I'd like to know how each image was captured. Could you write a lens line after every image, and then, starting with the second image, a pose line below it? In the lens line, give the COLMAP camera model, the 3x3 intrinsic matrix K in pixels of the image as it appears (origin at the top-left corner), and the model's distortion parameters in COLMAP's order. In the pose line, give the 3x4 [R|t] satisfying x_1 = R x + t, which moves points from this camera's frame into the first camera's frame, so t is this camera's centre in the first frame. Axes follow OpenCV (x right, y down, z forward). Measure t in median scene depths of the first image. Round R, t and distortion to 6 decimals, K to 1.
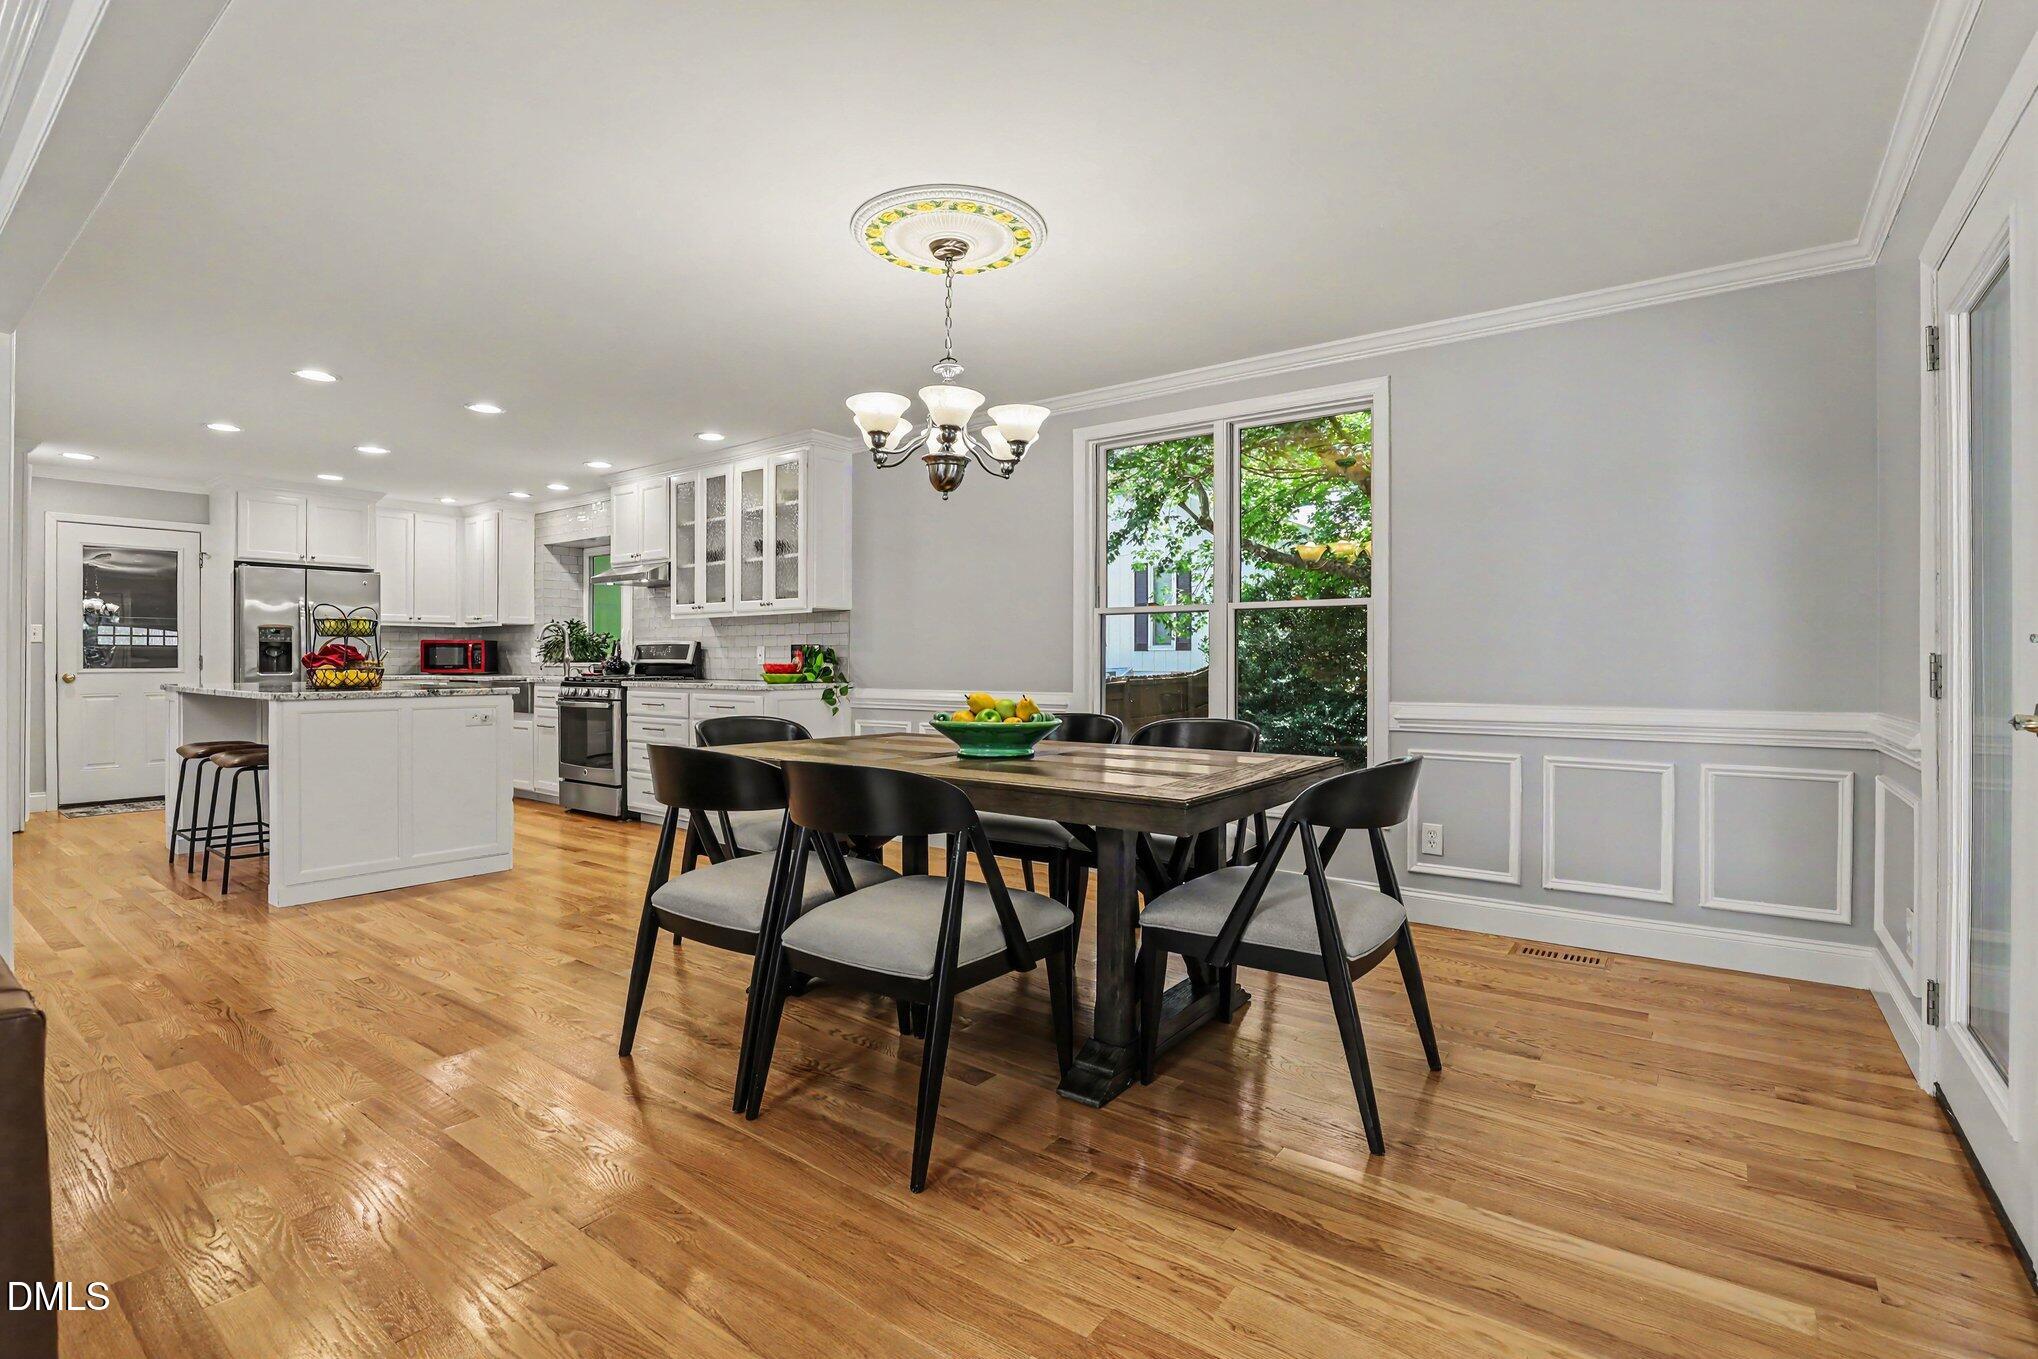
lens RADIAL K [[938.5, 0, 1008.9], [0, 938.5, 659.9], [0, 0, 1]] dist [-0.025959, 0.003032]
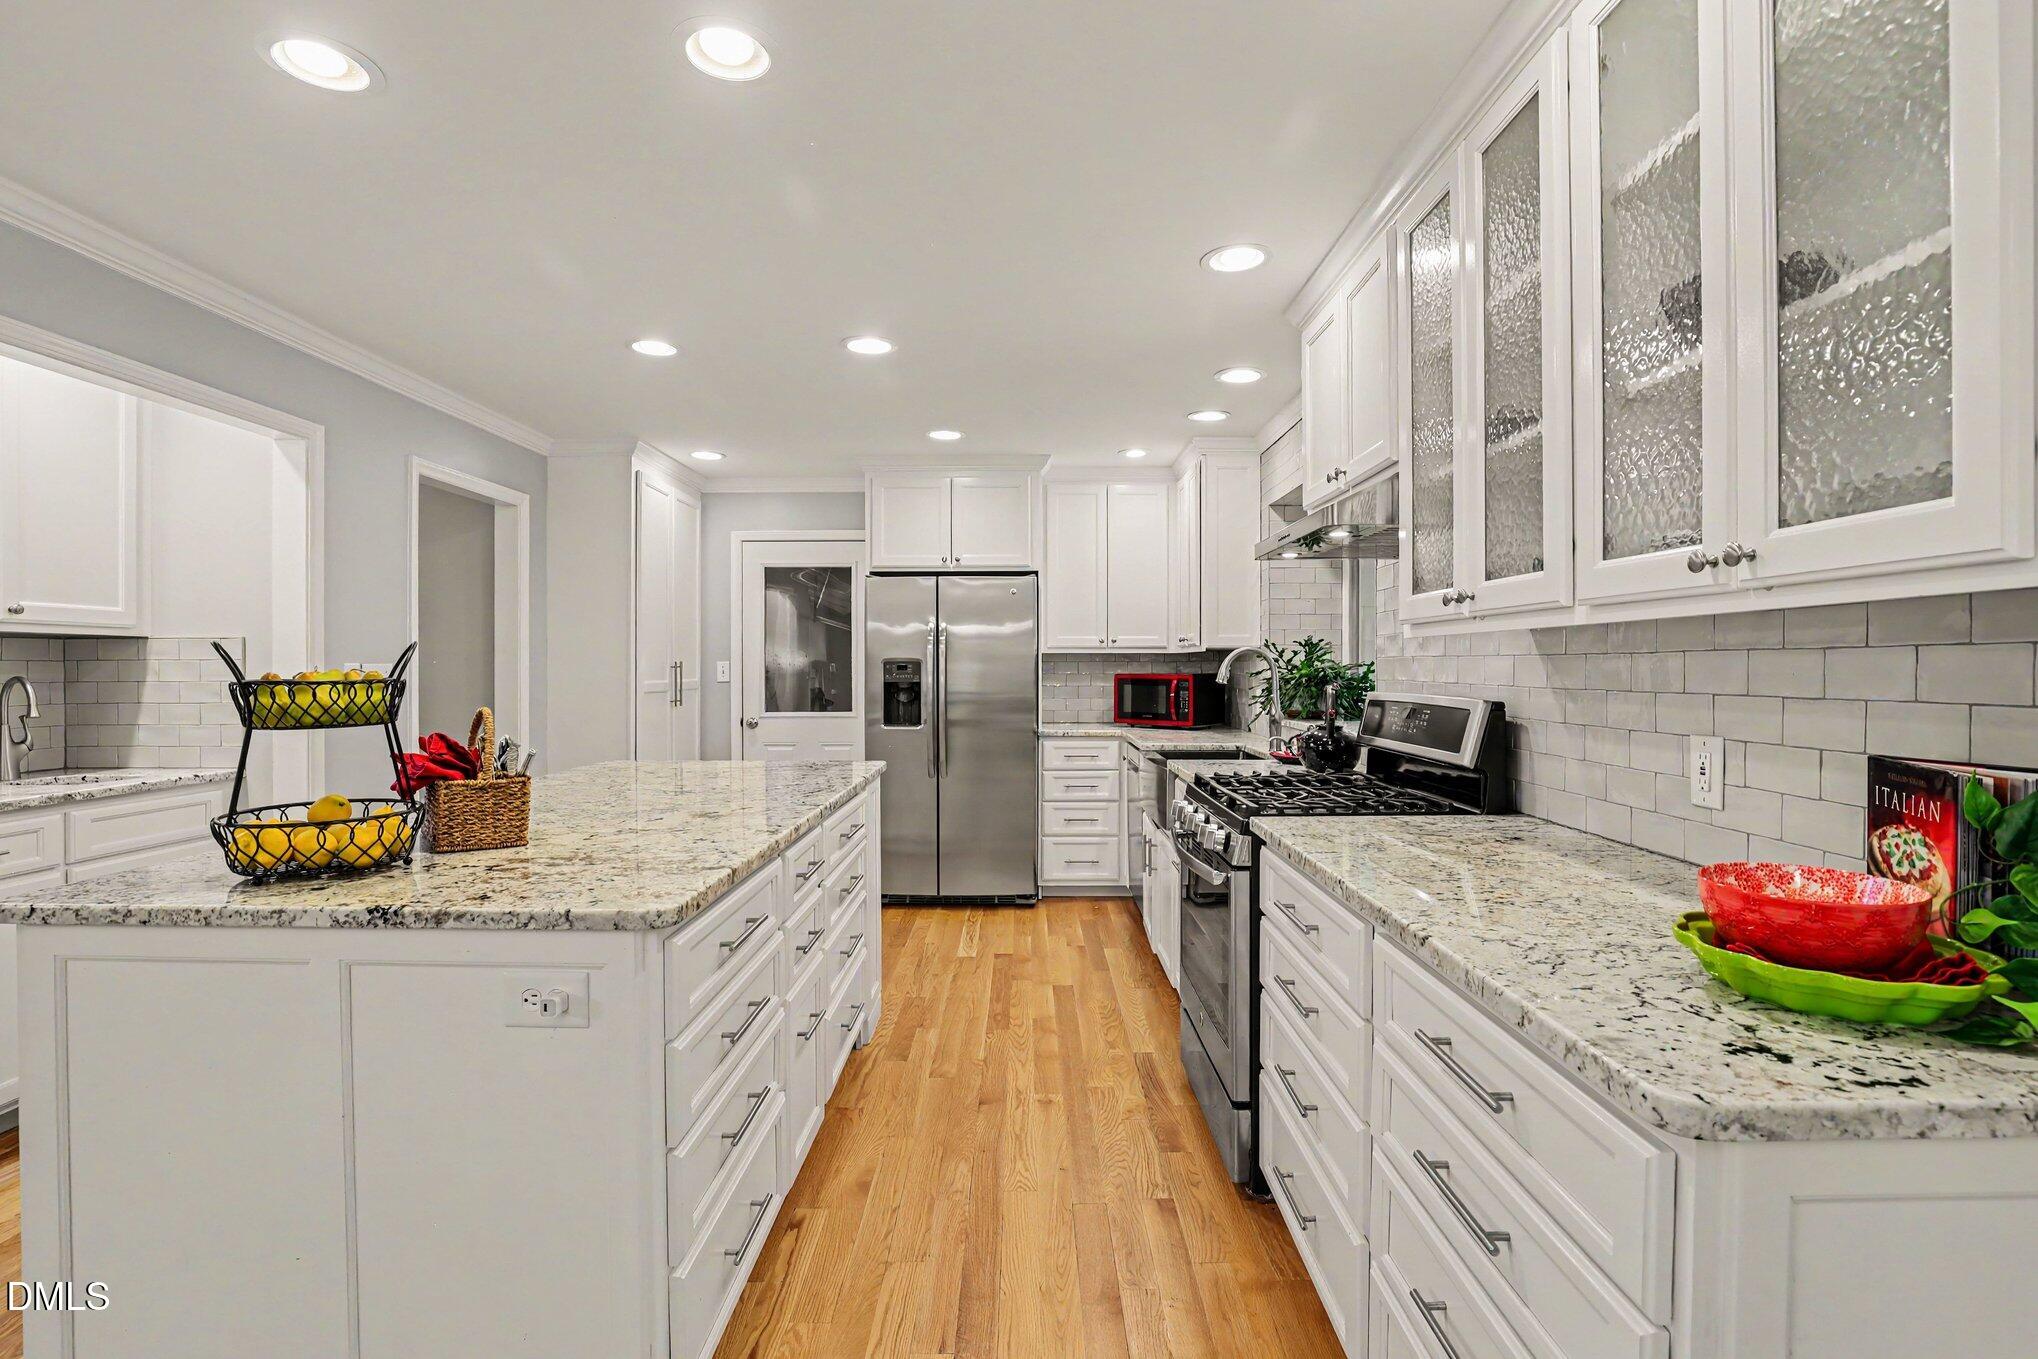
lens RADIAL K [[938.5, 0, 1046.8], [0, 938.5, 660.9], [0, 0, 1]] dist [-0.025959, 0.003032]
pose [[0.617260, -0.006593, -0.786732, -0.168635], [0.002670, 0.999977, -0.006286, -0.032366], [0.786755, 0.001779, 0.617263, 0.668965]]
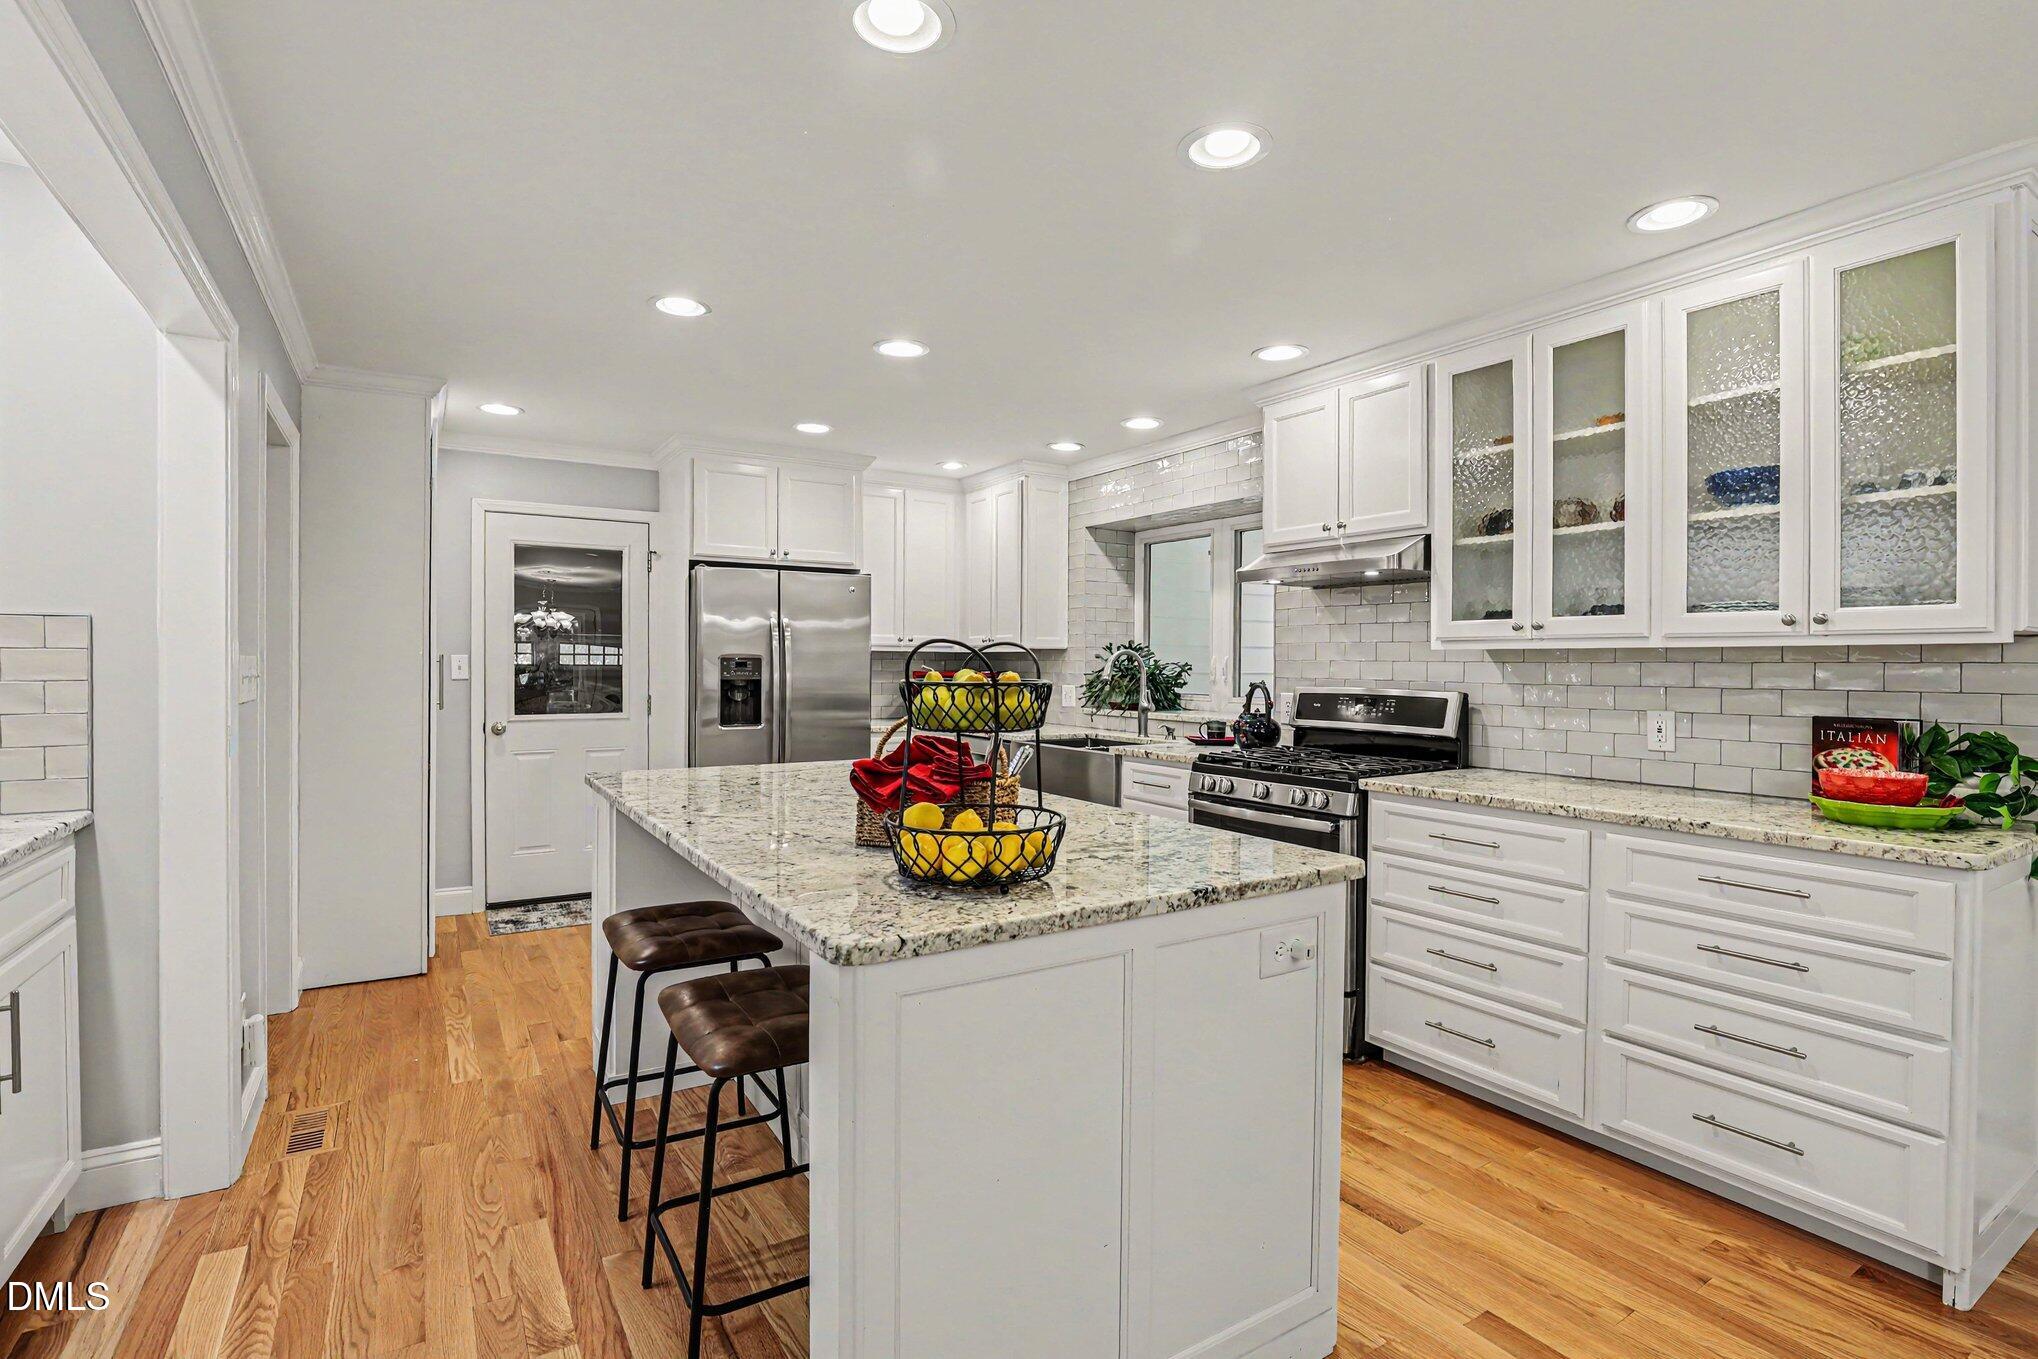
lens RADIAL K [[938.5, 0, 1016.6], [0, 938.5, 669.9], [0, 0, 1]] dist [-0.025959, 0.003032]
pose [[0.939281, 0.007983, -0.343056, -0.386885], [-0.005619, 0.999953, 0.007885, -0.034462], [0.343103, -0.005479, 0.939282, 0.446996]]
